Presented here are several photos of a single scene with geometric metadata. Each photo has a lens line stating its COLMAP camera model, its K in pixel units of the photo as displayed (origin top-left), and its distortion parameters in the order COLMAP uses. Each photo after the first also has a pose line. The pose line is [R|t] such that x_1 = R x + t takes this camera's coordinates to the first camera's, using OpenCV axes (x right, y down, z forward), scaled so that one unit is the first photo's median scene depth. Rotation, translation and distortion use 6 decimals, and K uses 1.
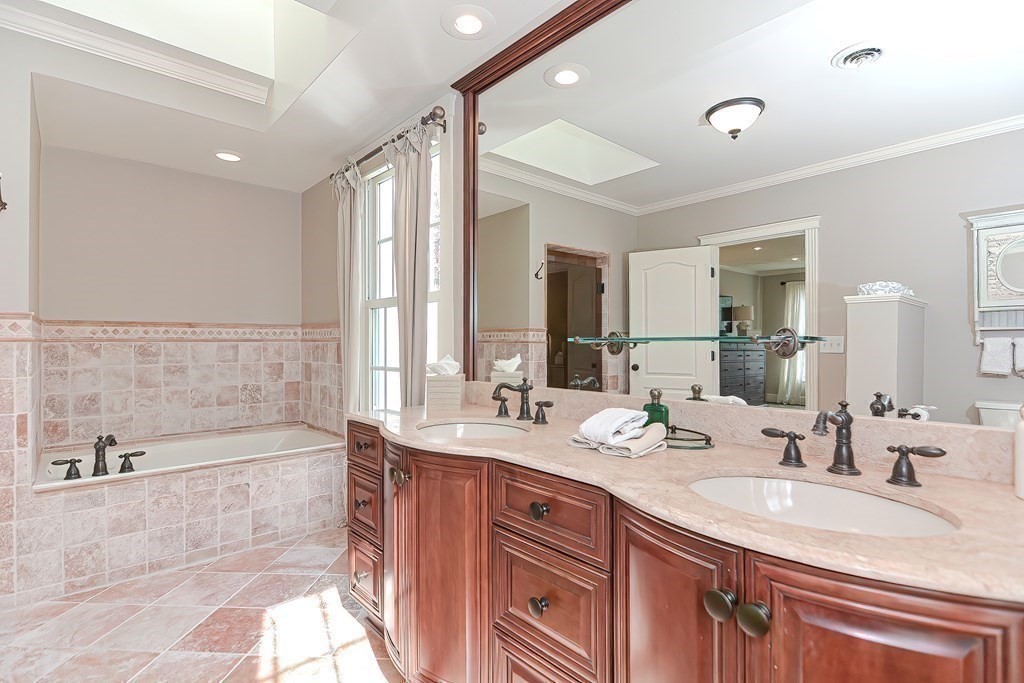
lens RADIAL K [[497.1, 0, 507.4], [0, 497.1, 342.1], [0, 0, 1]] dist [0.016202, -0.011923]
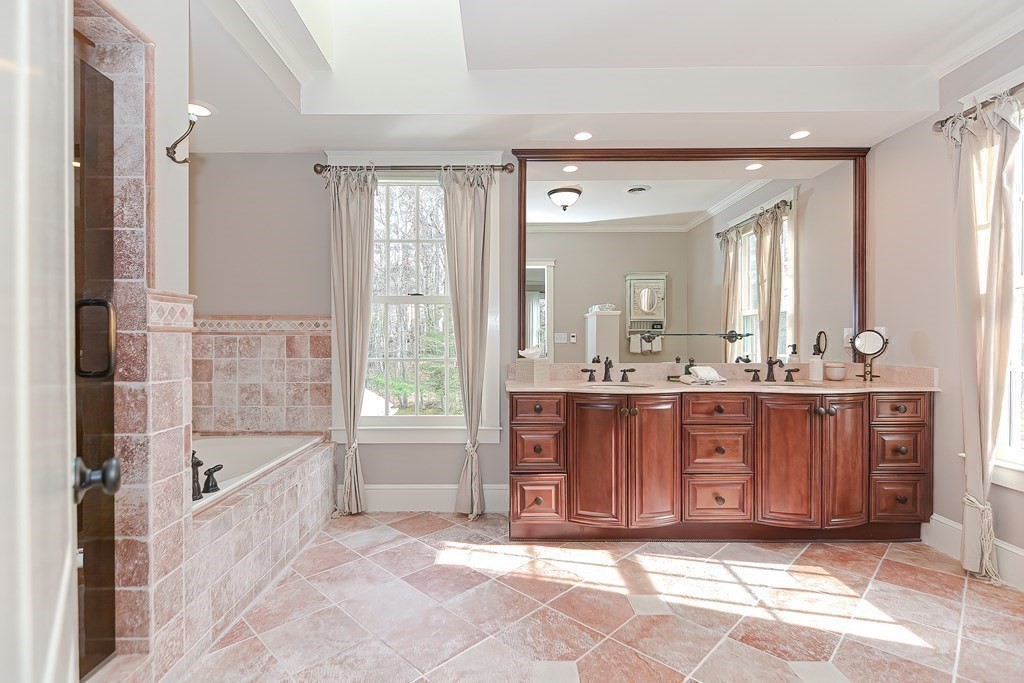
lens RADIAL K [[497.1, 0, 507.4], [0, 497.1, 342.1], [0, 0, 1]] dist [0.016202, -0.011923]
pose [[0.664463, -0.005091, 0.747303, -1.150496], [-0.001900, 0.999962, 0.008501, 0.004099], [-0.747318, -0.007068, 0.664429, 0.094248]]
